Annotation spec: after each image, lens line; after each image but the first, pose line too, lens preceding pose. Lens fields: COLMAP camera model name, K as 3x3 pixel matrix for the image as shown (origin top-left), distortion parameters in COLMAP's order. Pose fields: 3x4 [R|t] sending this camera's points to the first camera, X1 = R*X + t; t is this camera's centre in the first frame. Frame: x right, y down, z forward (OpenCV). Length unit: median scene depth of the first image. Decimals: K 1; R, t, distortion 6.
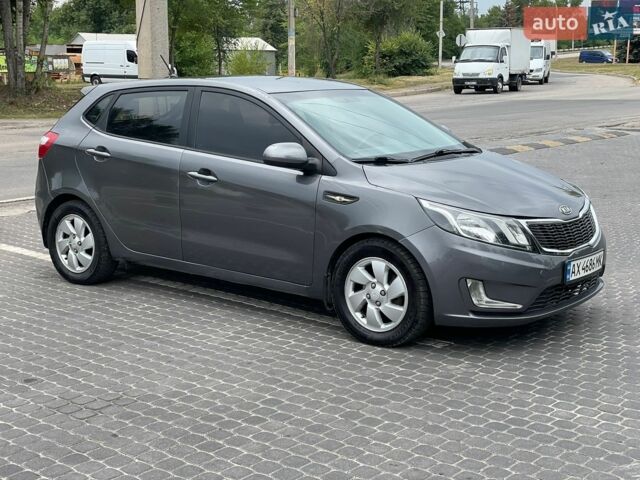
lens RADIAL K [[888.5, 0, 322.4], [0, 888.5, 240.4], [0, 0, 1]] dist [0.100457, 0.000000]
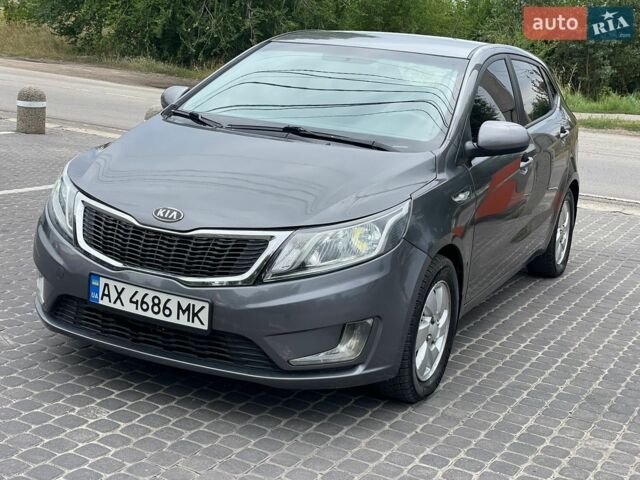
lens RADIAL K [[888.5, 0, 323.2], [0, 888.5, 240.9], [0, 0, 1]] dist [0.100457, 0.000000]
pose [[0.209694, 0.208954, -0.955179, 0.891643], [-0.241295, 0.957743, 0.156542, -0.139231], [0.947526, 0.197654, 0.251252, 0.918315]]
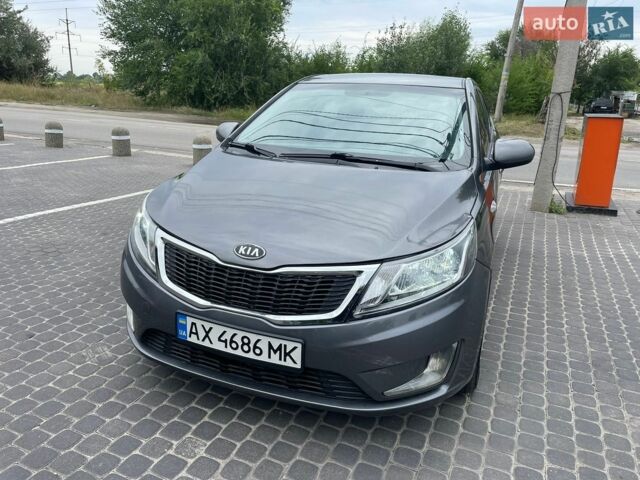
lens RADIAL K [[468.1, 0, 319.9], [0, 468.1, 238.6], [0, 0, 1]] dist [0.058928, -0.054864]
pose [[0.284393, 0.269623, -0.920013, 0.584518], [-0.196204, 0.955696, 0.219430, -0.124722], [0.938416, 0.118106, 0.324694, 0.906032]]
